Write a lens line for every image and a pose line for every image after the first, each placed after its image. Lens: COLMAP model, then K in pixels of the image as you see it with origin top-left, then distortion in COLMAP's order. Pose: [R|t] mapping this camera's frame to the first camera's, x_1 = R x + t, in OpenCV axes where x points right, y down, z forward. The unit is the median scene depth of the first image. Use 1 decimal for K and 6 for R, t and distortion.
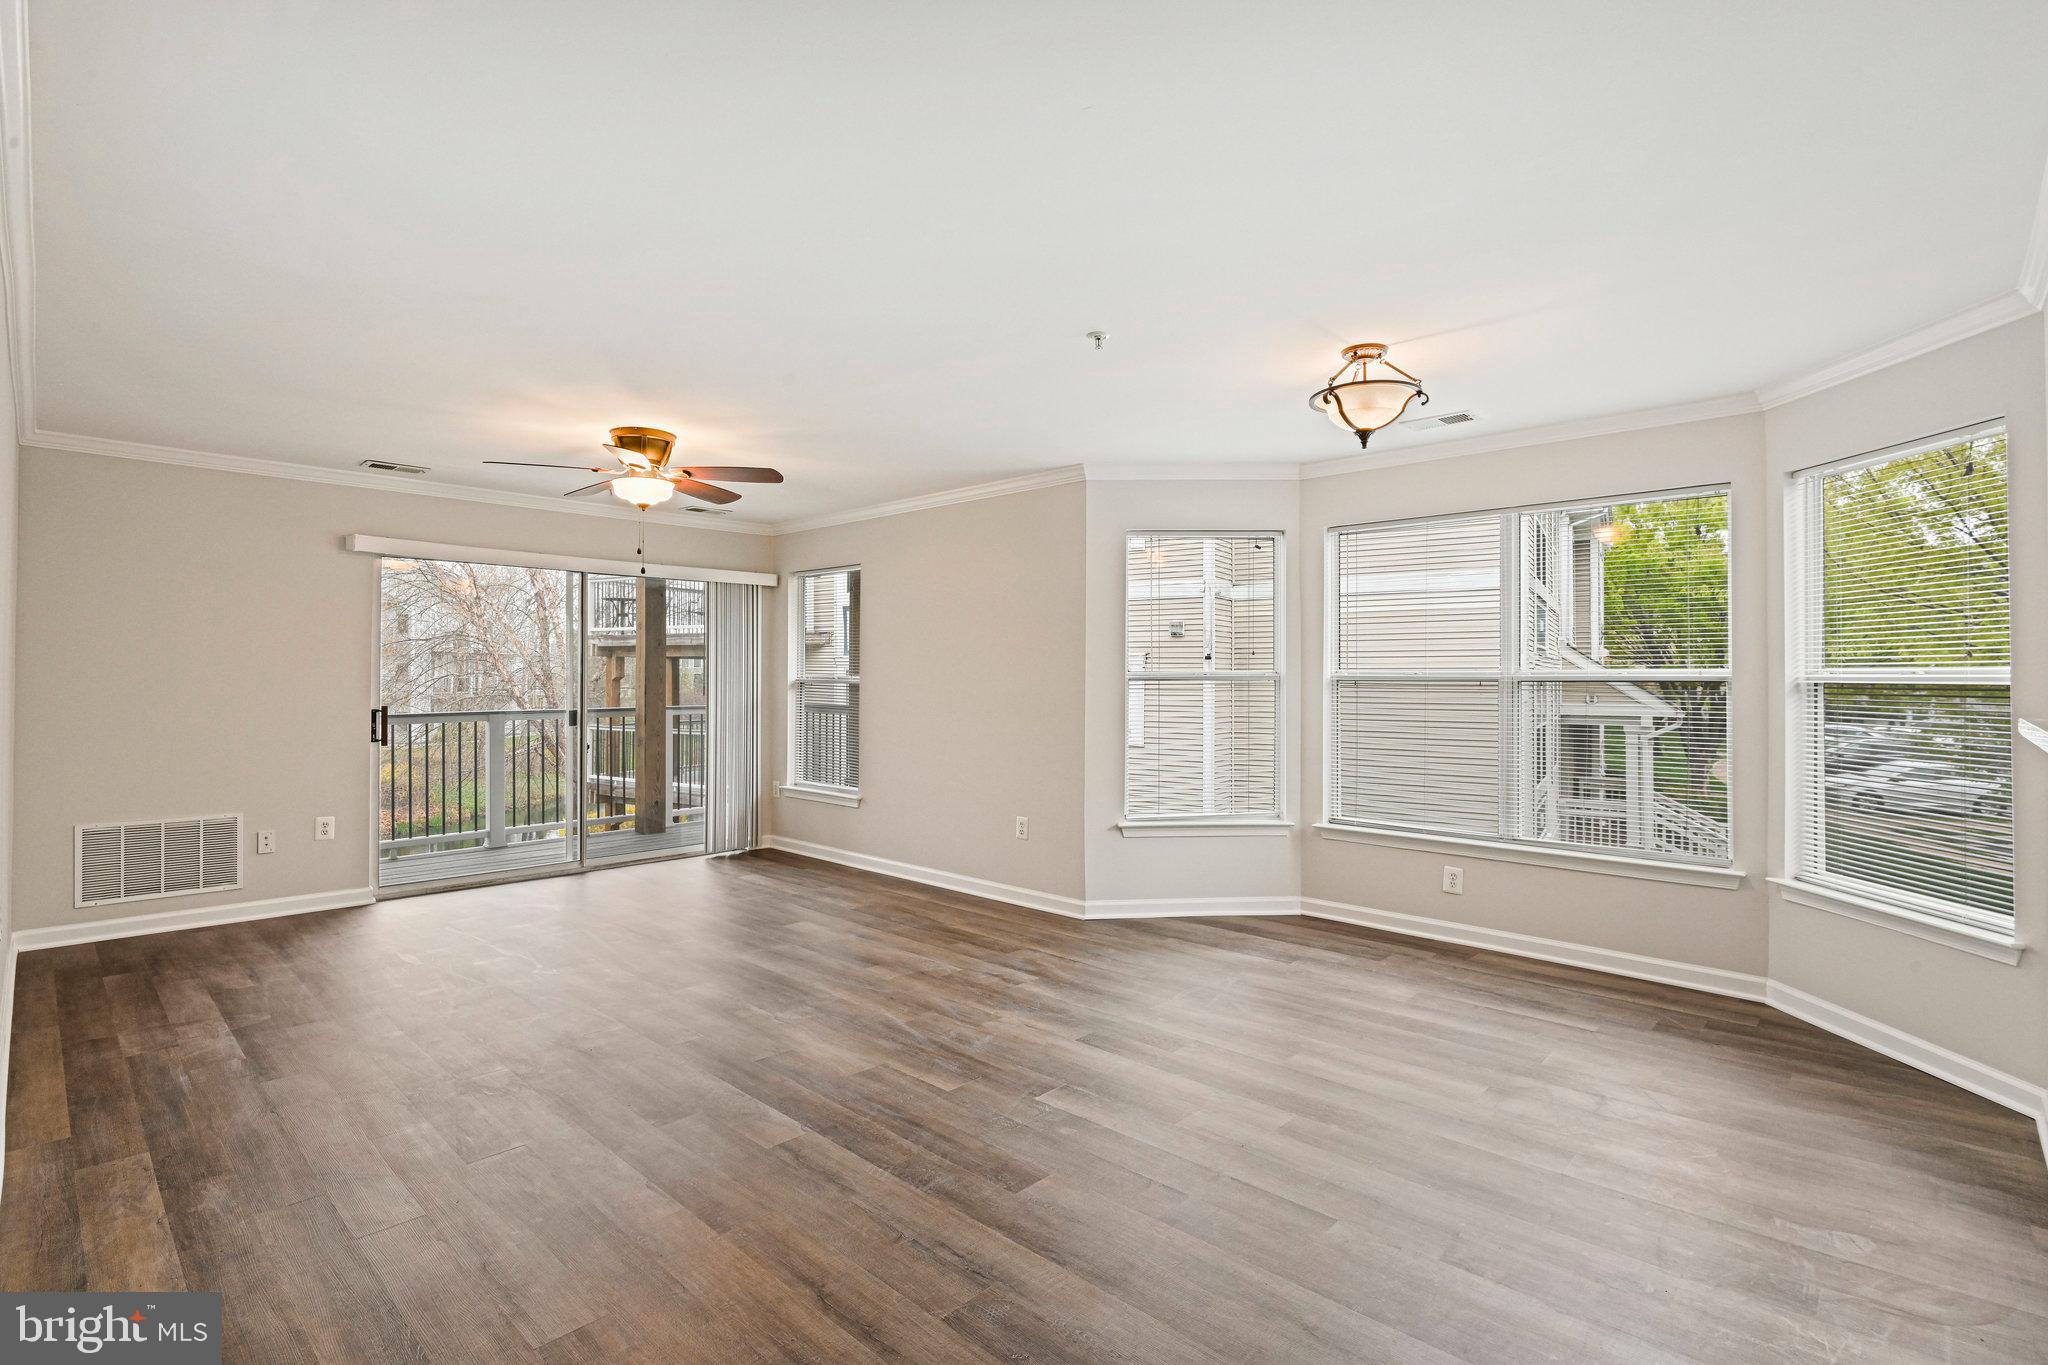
lens RADIAL K [[953.7, 0, 1016.8], [0, 953.7, 675.7], [0, 0, 1]] dist [-0.011979, -0.004298]
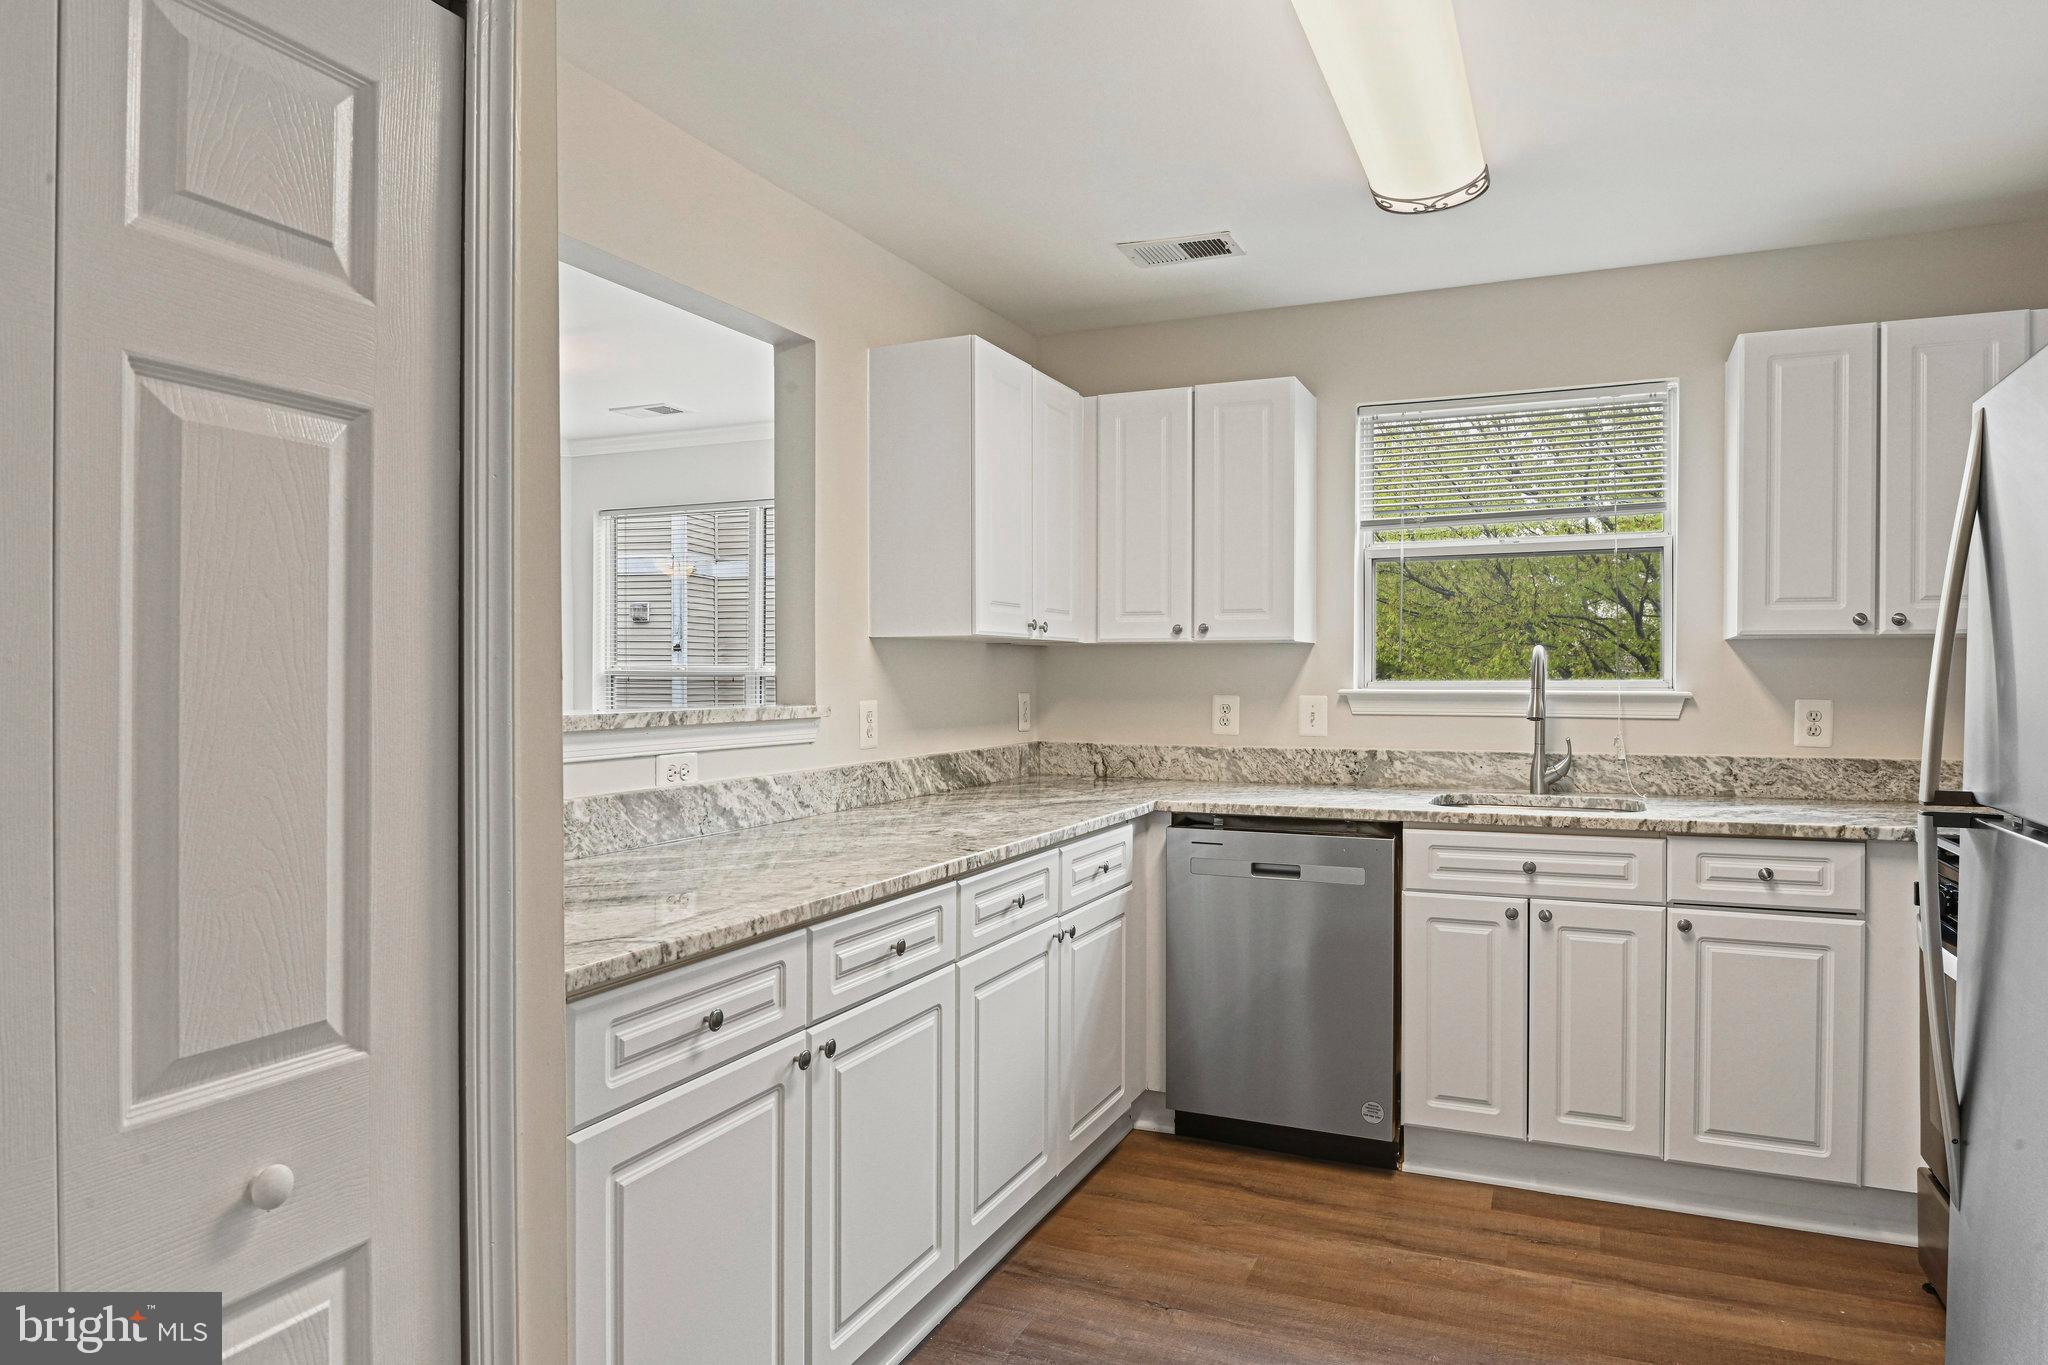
lens RADIAL K [[1248.1, 0, 1029.2], [0, 1248.1, 687.9], [0, 0, 1]] dist [-0.009052, -0.011975]
pose [[0.943413, -0.005404, 0.331576, 0.345836], [0.000715, 0.999898, 0.014262, -0.000346], [-0.331619, -0.013218, 0.943321, -0.312166]]
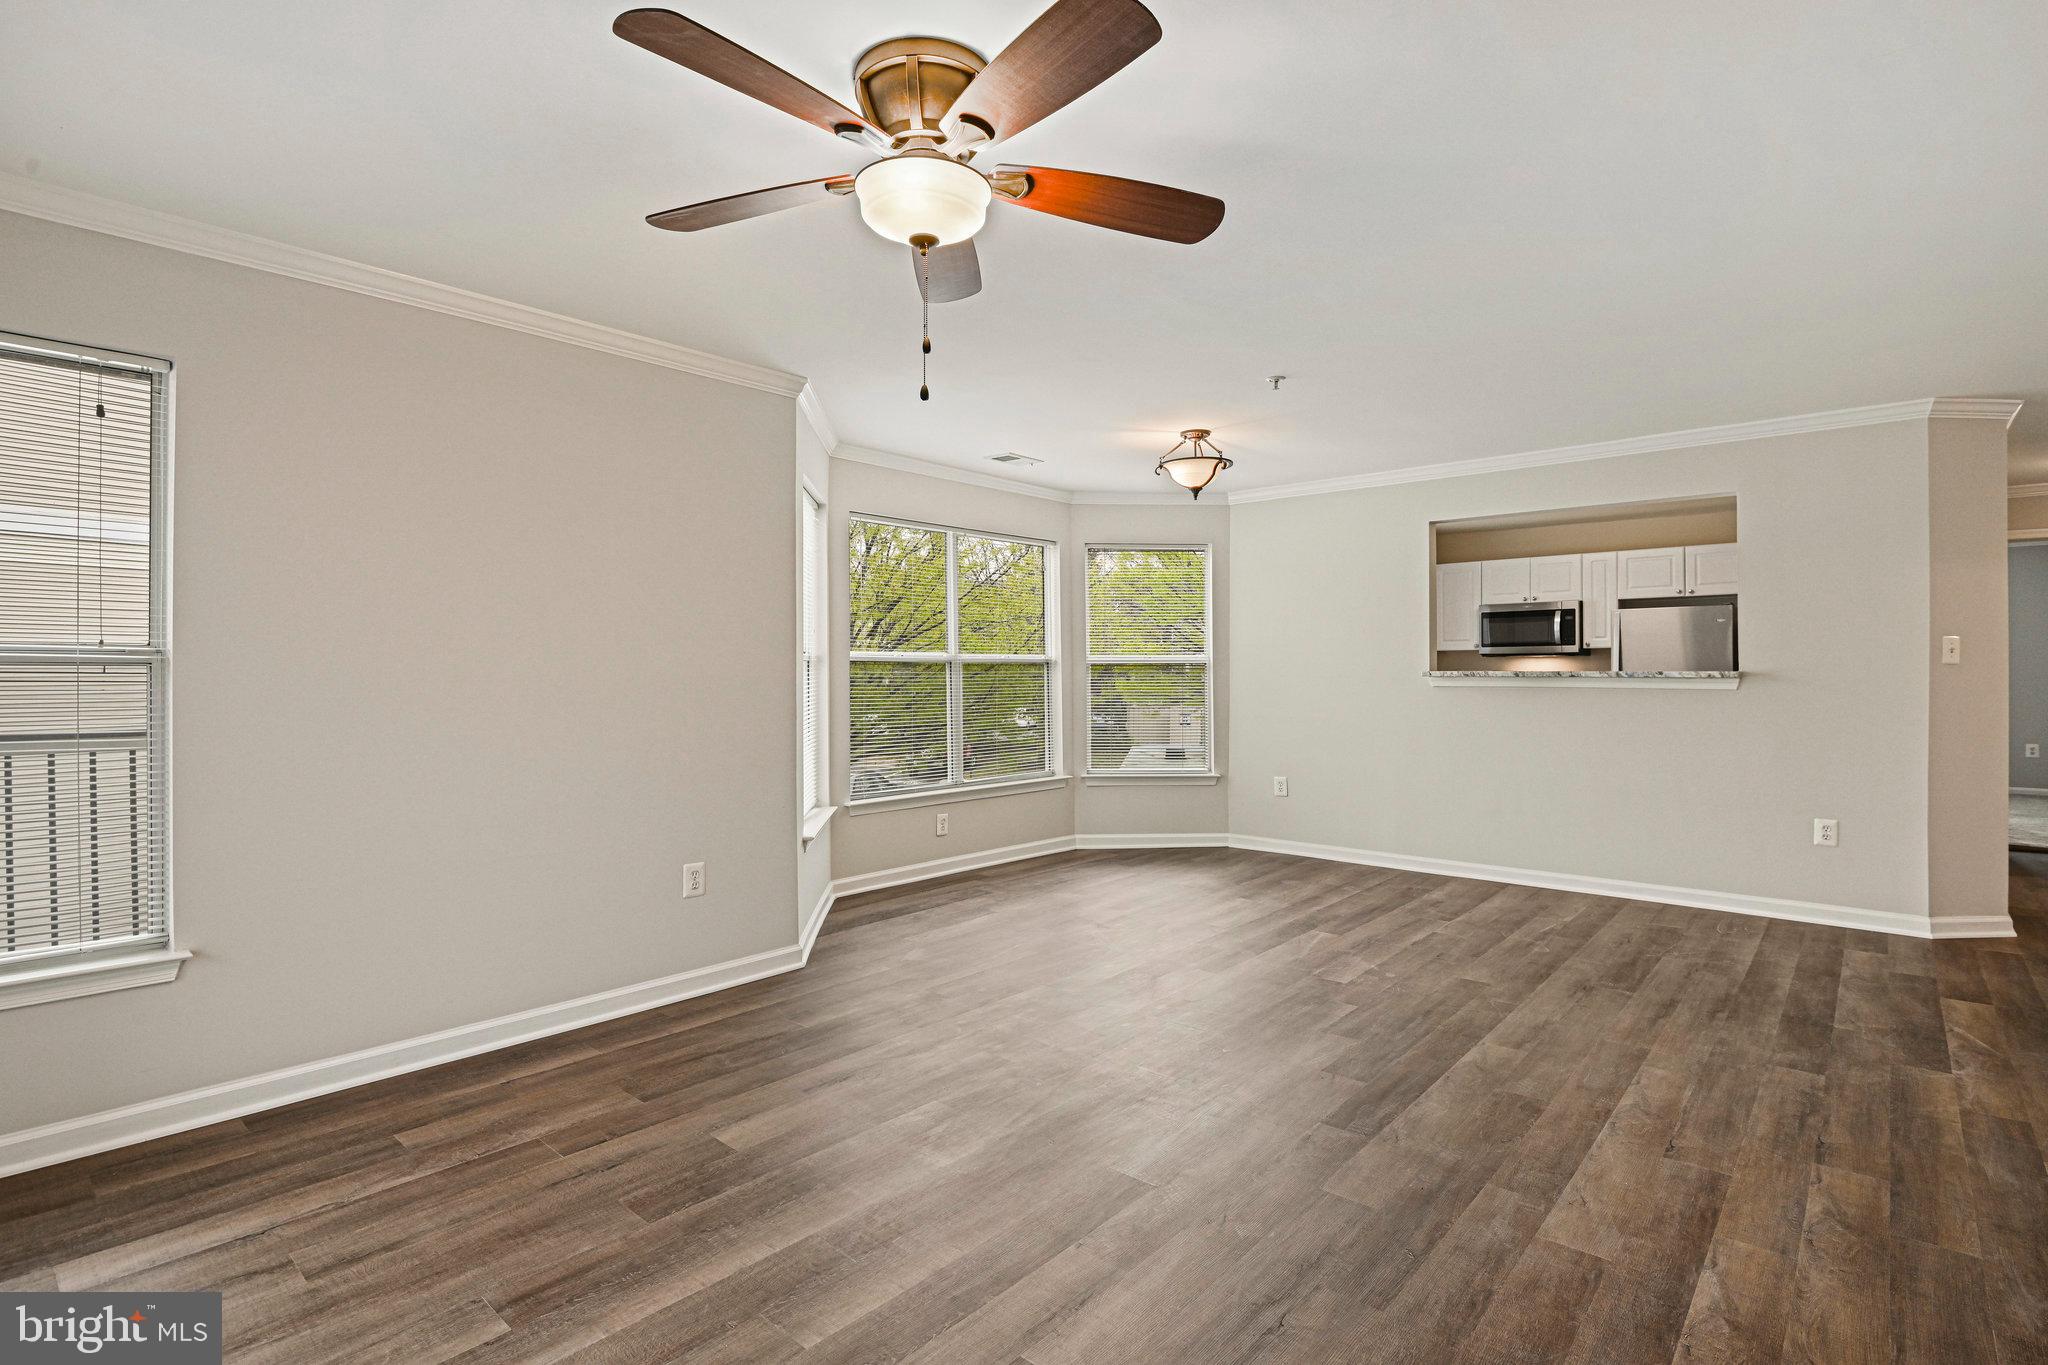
lens RADIAL K [[996.5, 0, 1020.2], [0, 996.5, 679.6], [0, 0, 1]] dist [-0.018341, -0.003569]
pose [[-0.037226, -0.010670, 0.999250, -0.823012], [0.000625, 0.999943, 0.010701, 0.014881], [-0.999307, 0.001023, -0.037217, 0.947788]]
